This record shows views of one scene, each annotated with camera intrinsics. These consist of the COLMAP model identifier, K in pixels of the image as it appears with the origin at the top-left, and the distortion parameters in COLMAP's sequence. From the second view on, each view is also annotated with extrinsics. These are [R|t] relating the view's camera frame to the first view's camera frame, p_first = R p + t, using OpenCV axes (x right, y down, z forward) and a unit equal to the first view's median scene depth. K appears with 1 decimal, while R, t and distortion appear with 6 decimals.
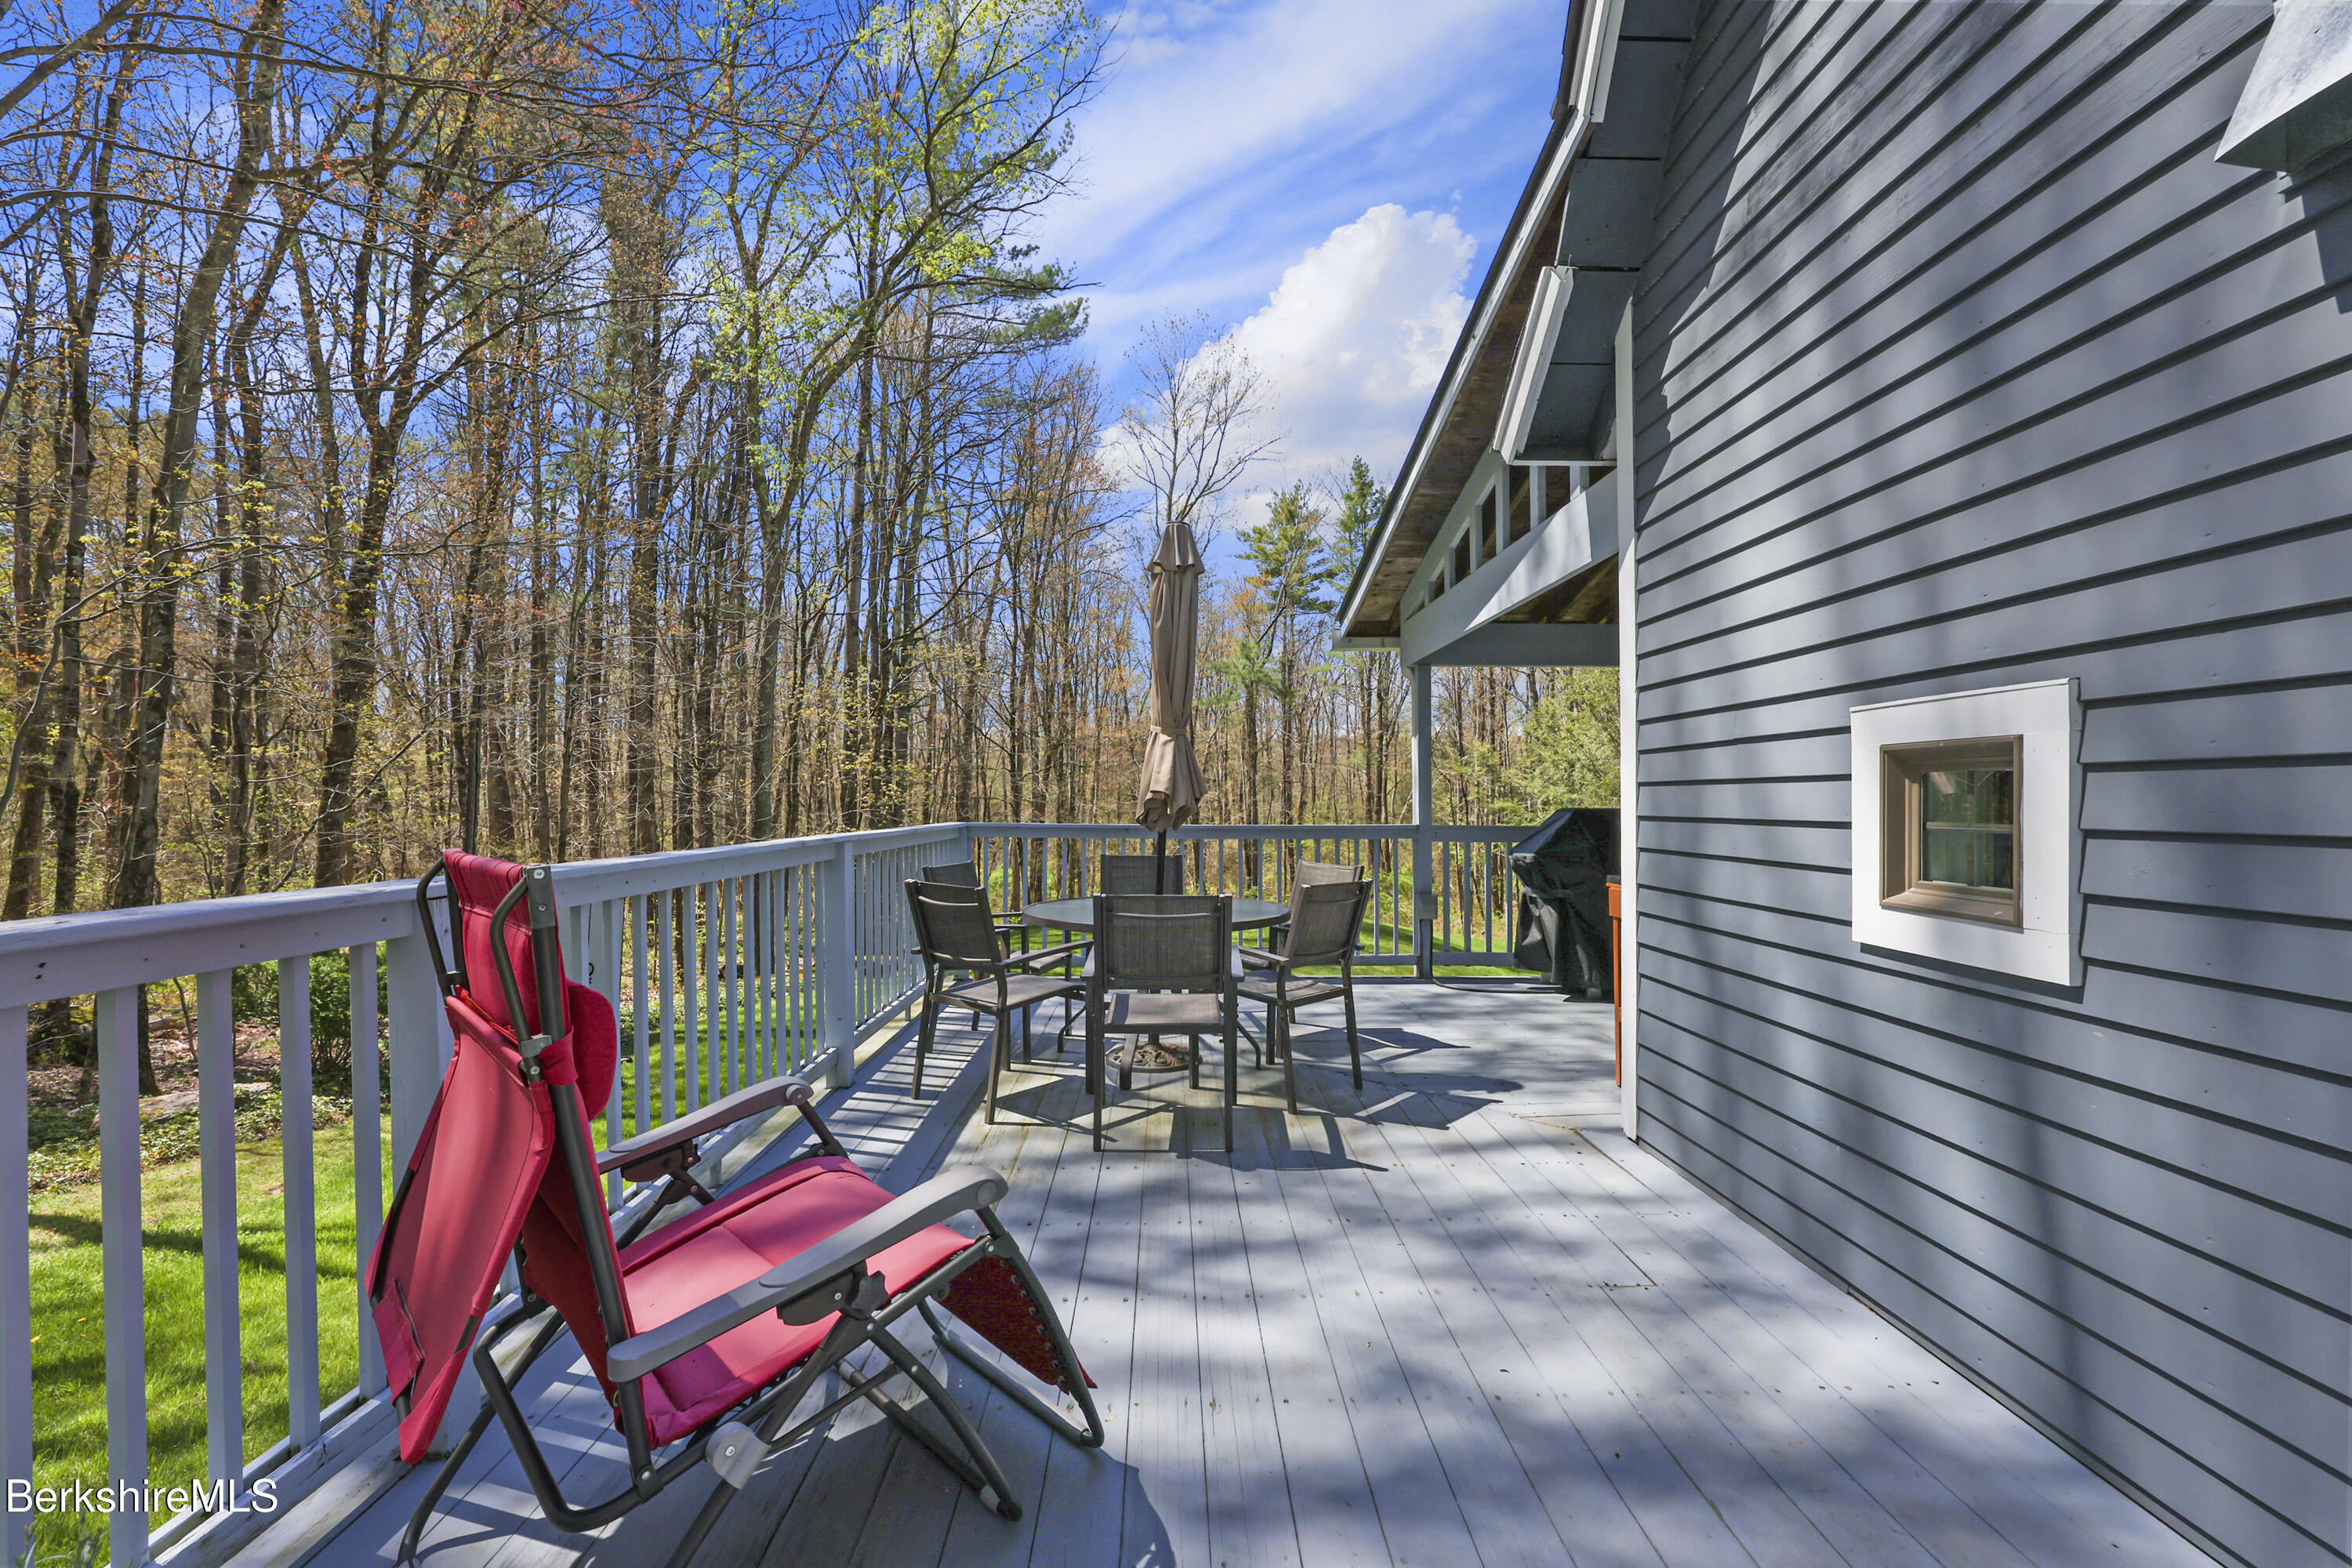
lens RADIAL K [[955.2, 0, 1190.2], [0, 955.2, 783.5], [0, 0, 1]] dist [-0.016133, -0.000038]
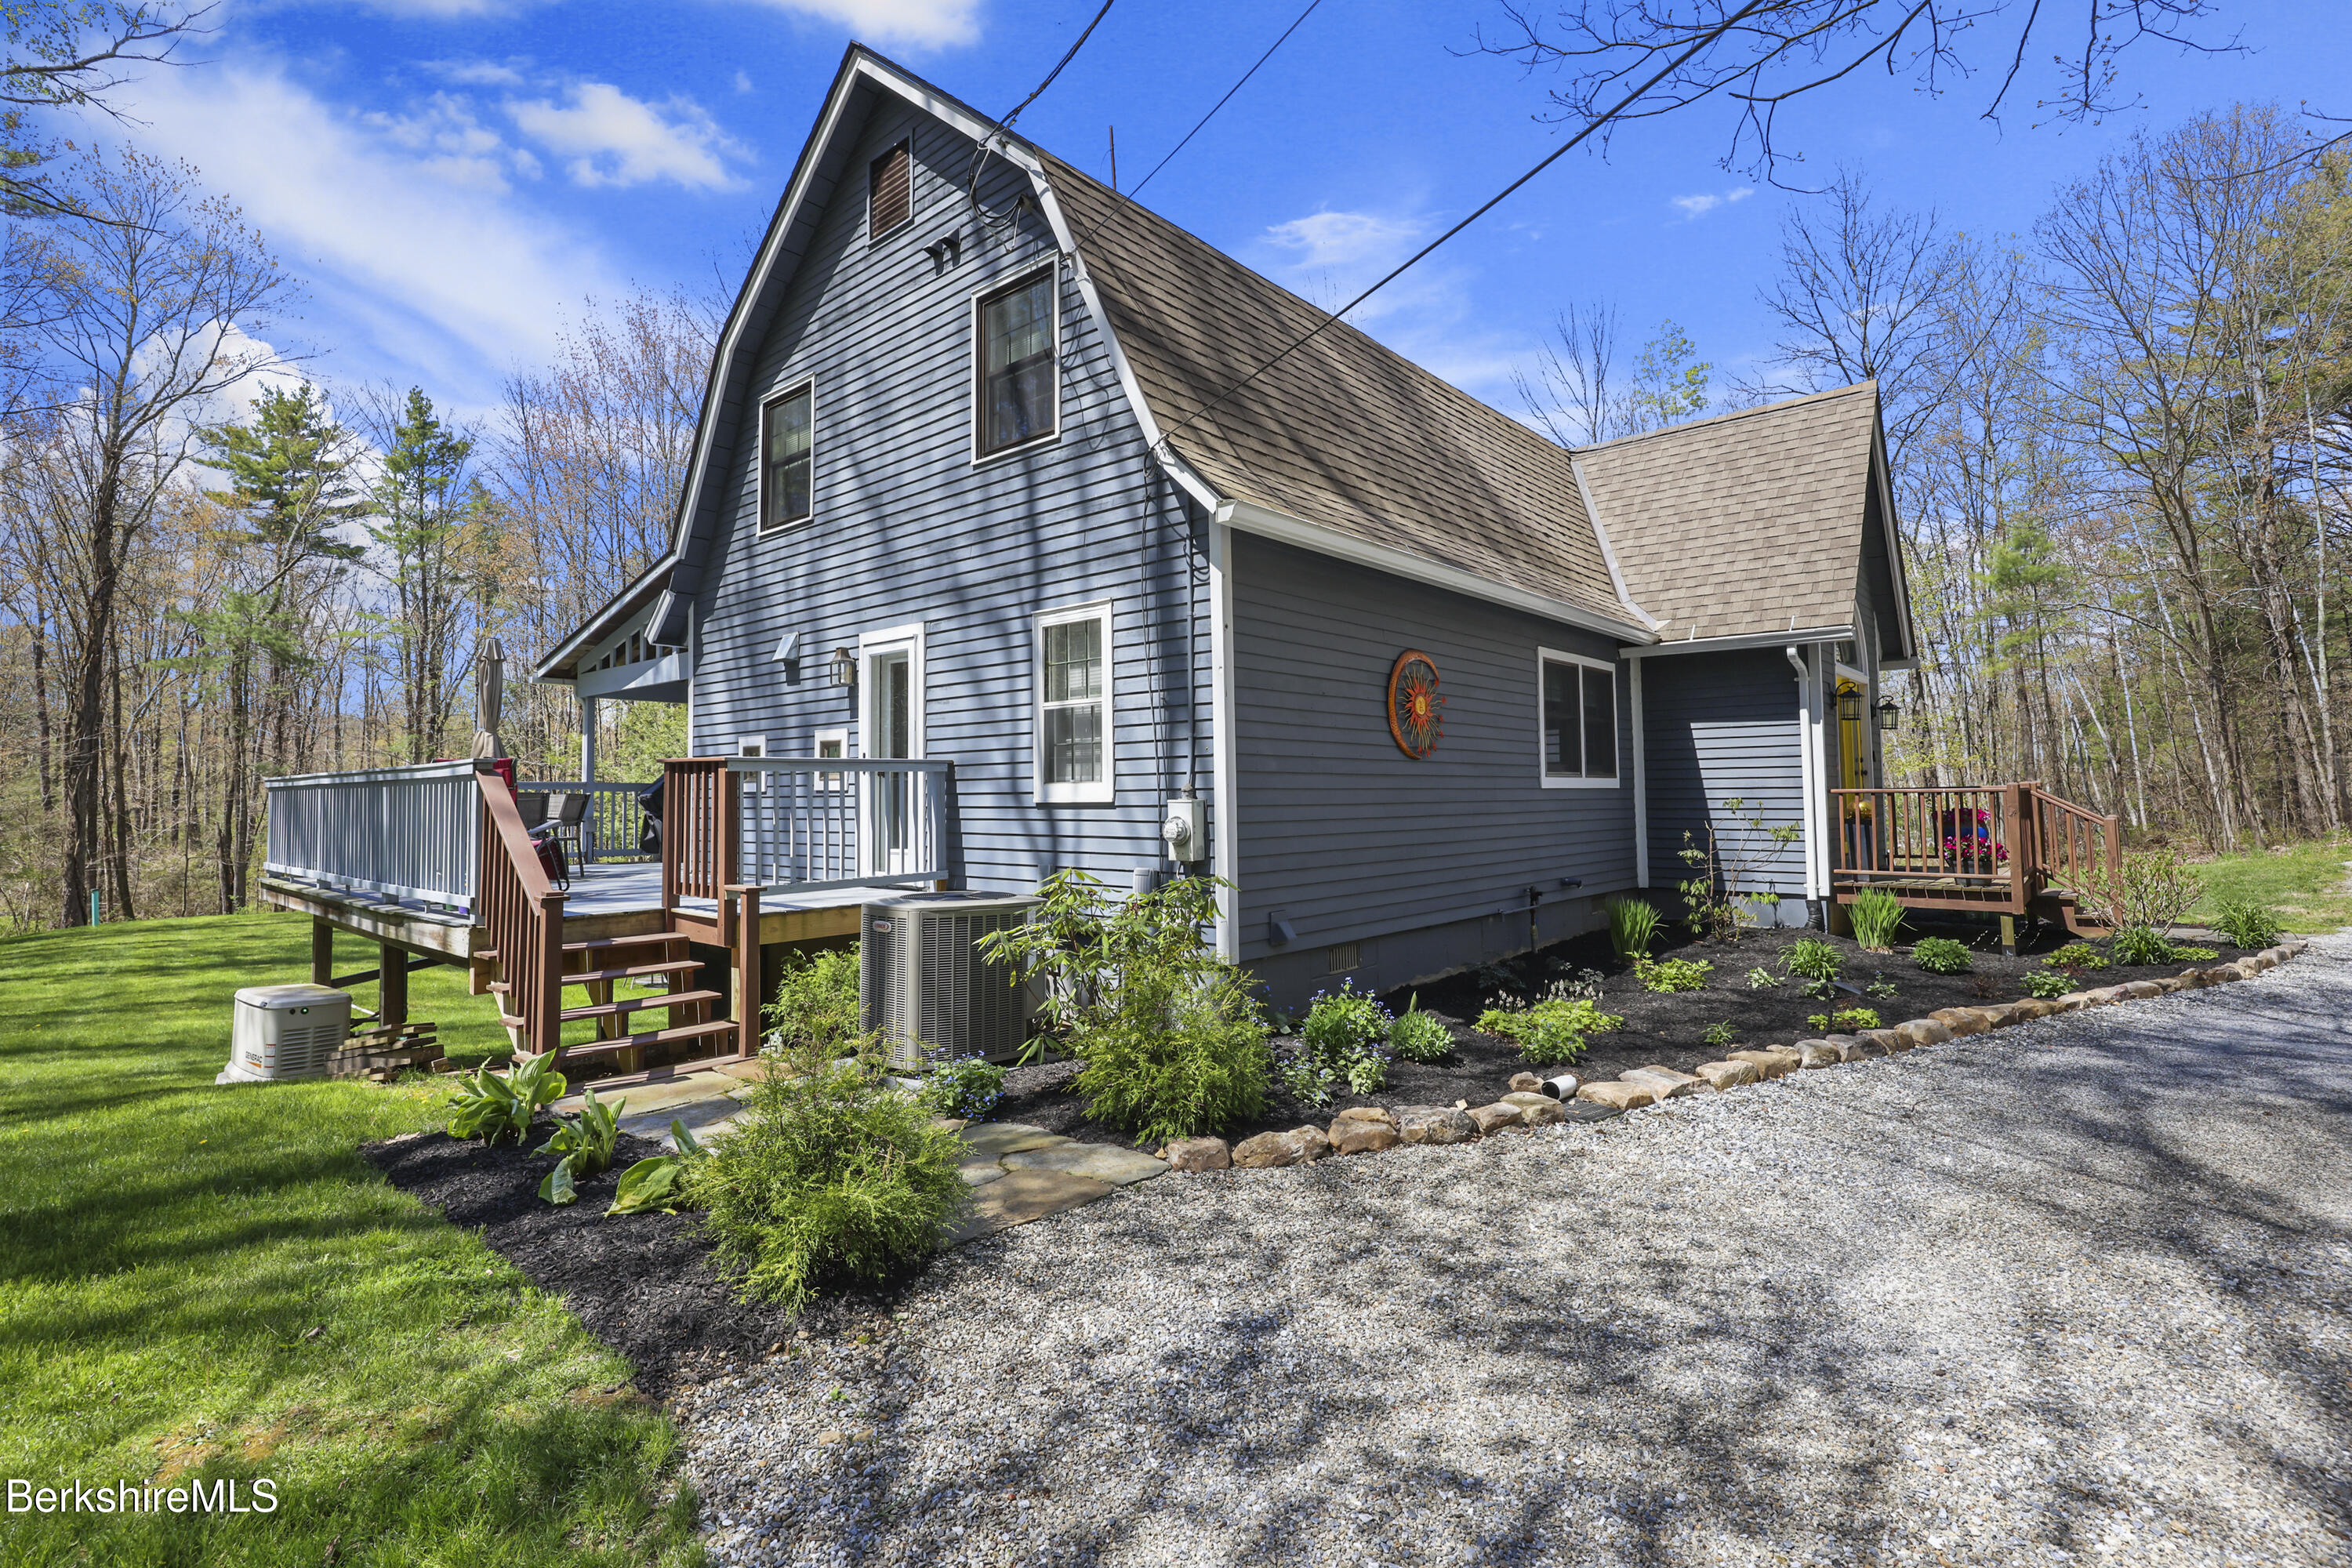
lens RADIAL K [[1072.3, 0, 1192.7], [0, 1072.3, 762.8], [0, 0, 1]] dist [0.004460, 0.000499]
pose [[0.673320, 0.019106, 0.739104, -0.533131], [-0.005211, 0.999764, -0.021097, 0.045259], [-0.739332, 0.010354, 0.673261, -1.341847]]
